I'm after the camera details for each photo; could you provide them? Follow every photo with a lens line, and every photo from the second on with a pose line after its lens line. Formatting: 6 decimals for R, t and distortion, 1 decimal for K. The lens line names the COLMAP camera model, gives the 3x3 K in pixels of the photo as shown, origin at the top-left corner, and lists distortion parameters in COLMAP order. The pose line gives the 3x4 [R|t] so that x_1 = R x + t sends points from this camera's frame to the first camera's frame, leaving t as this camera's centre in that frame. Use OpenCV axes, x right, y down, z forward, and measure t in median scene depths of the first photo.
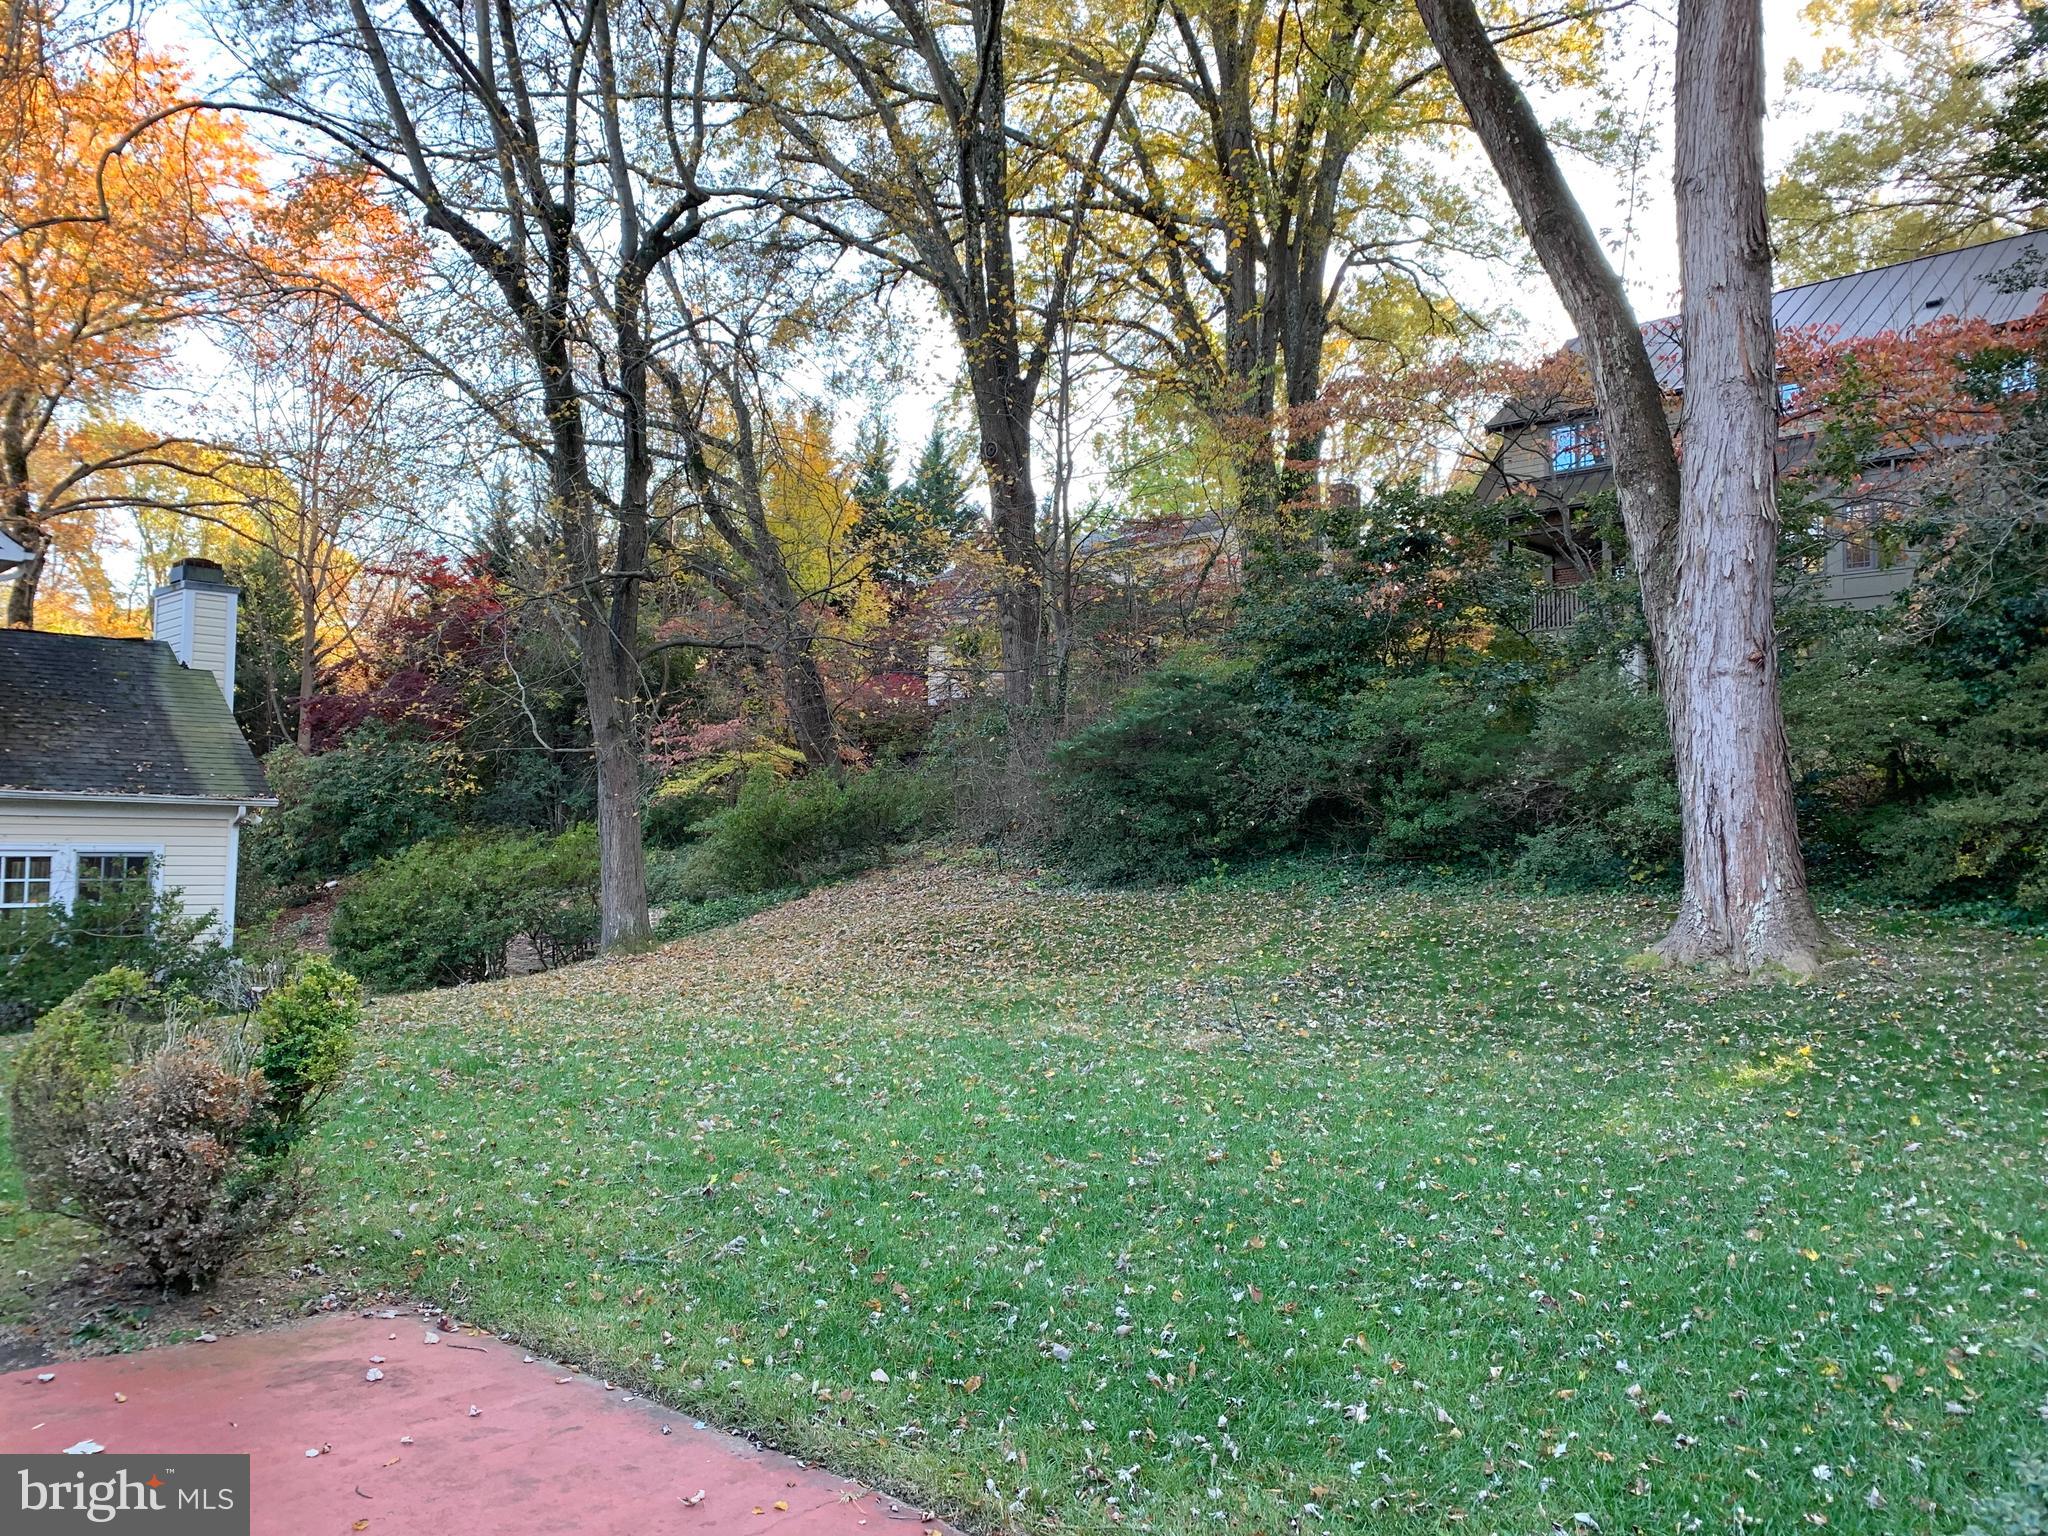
lens RADIAL K [[1535.1, 0, 1013.6], [0, 1535.1, 766.7], [0, 0, 1]] dist [0.104330, -0.173065]
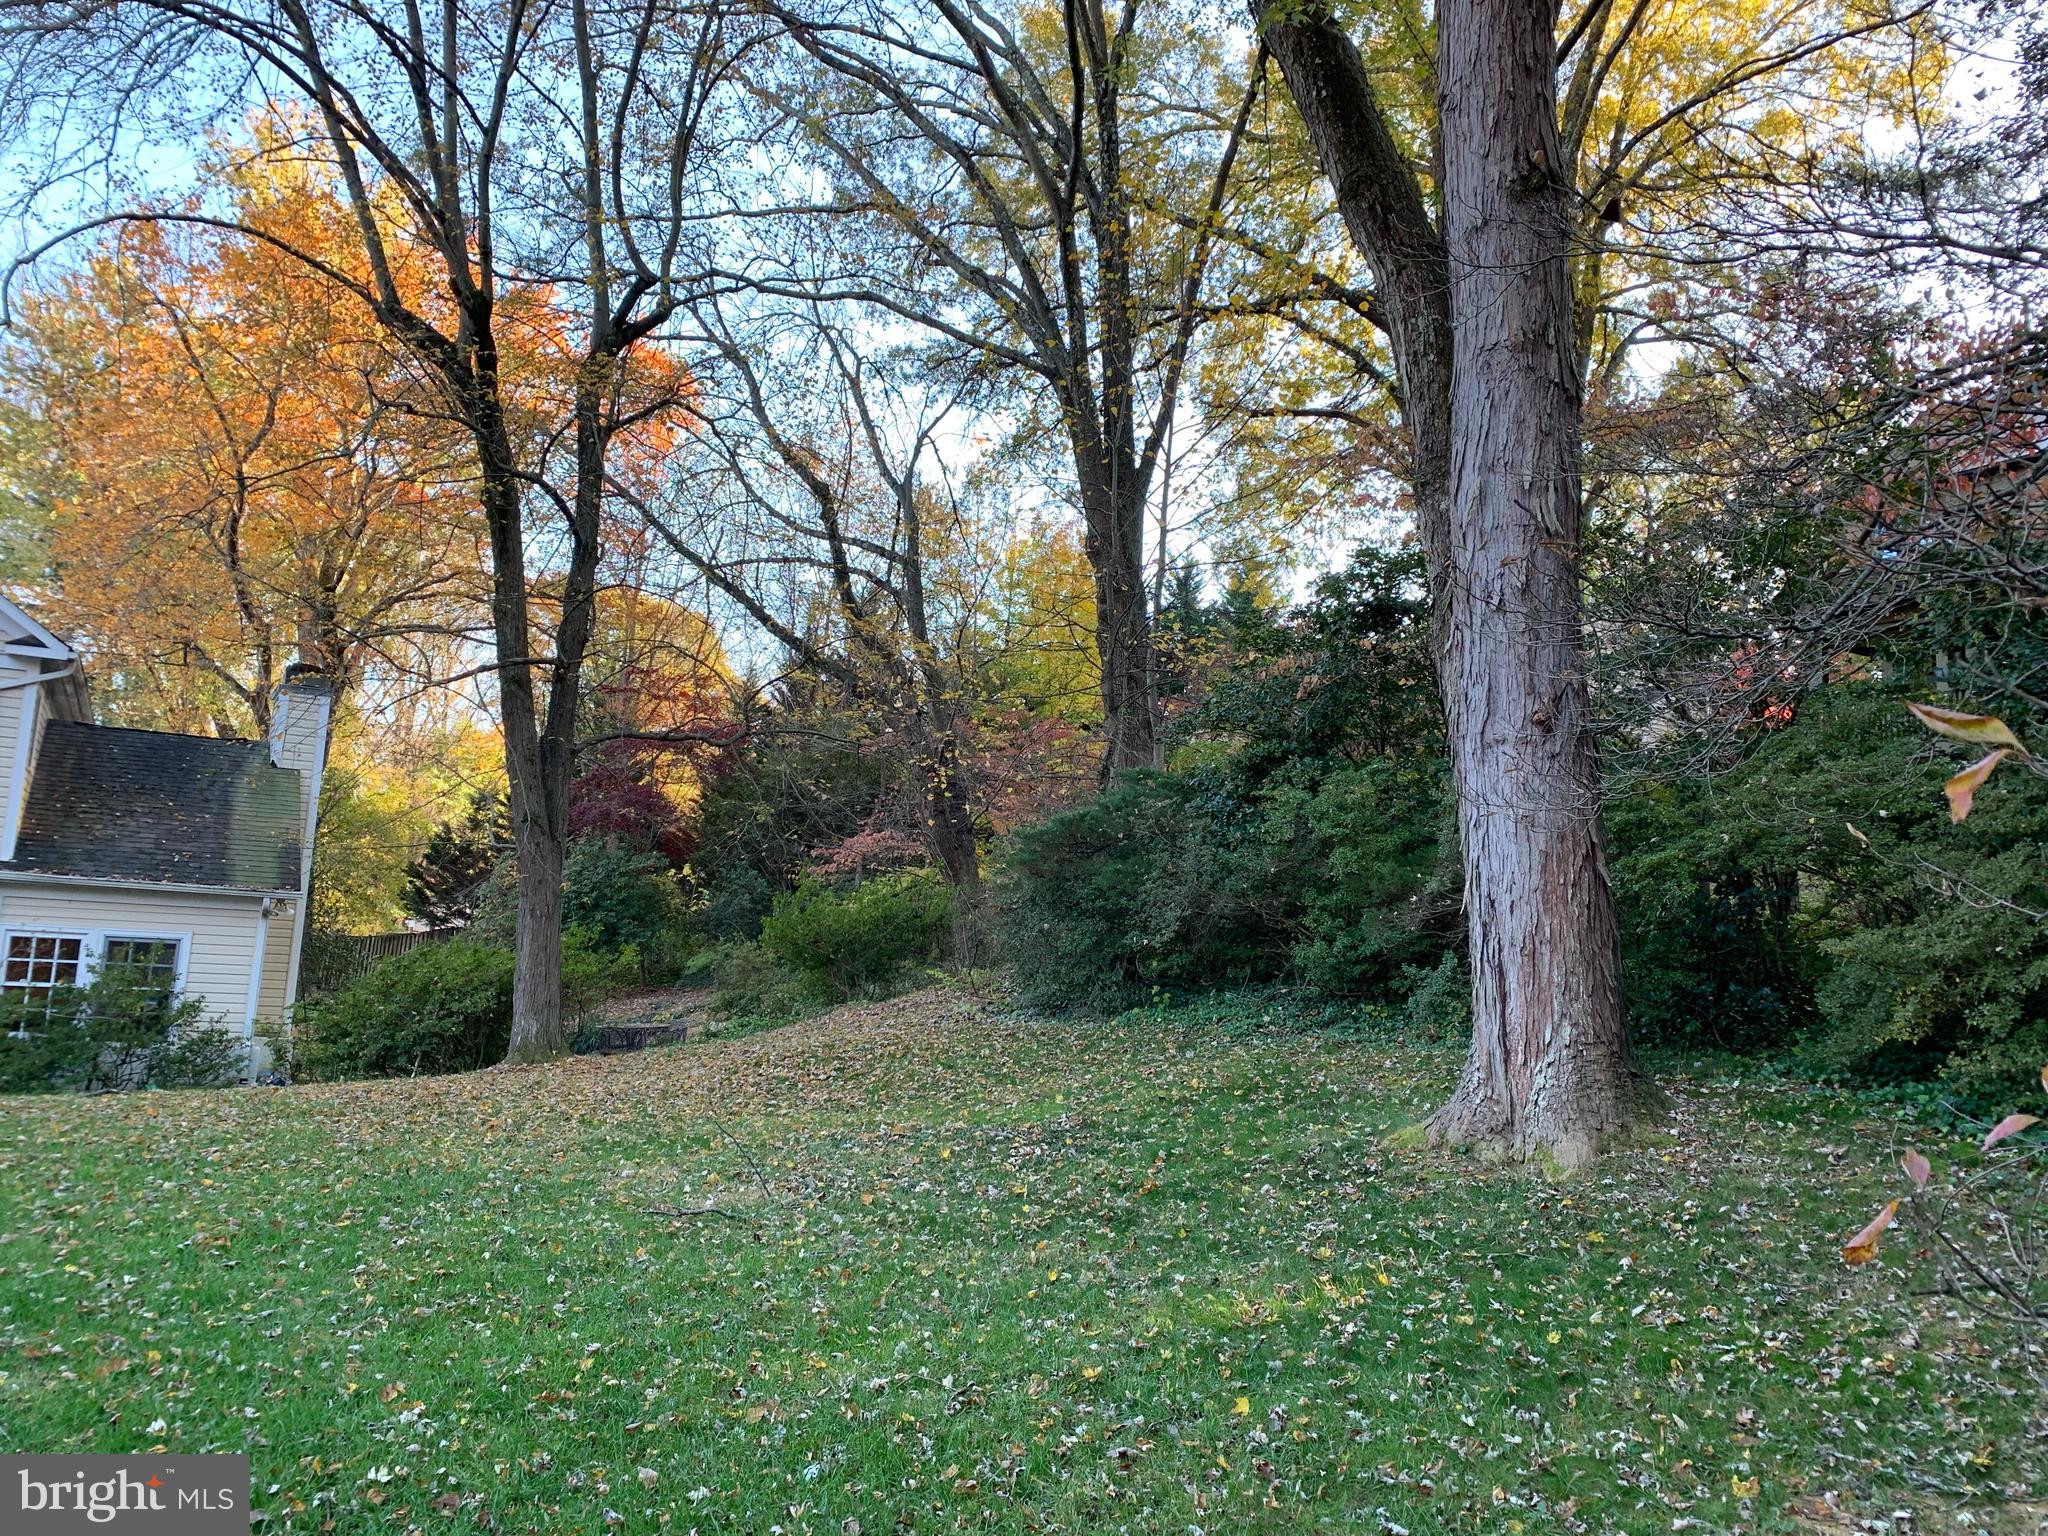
lens RADIAL K [[1535.1, 0, 1013.6], [0, 1535.1, 766.7], [0, 0, 1]] dist [0.104330, -0.173065]
pose [[0.963810, 0.003736, -0.266564, 0.295277], [-0.026476, 0.996300, -0.081763, 0.011961], [0.265273, 0.085861, 0.960343, 0.166516]]
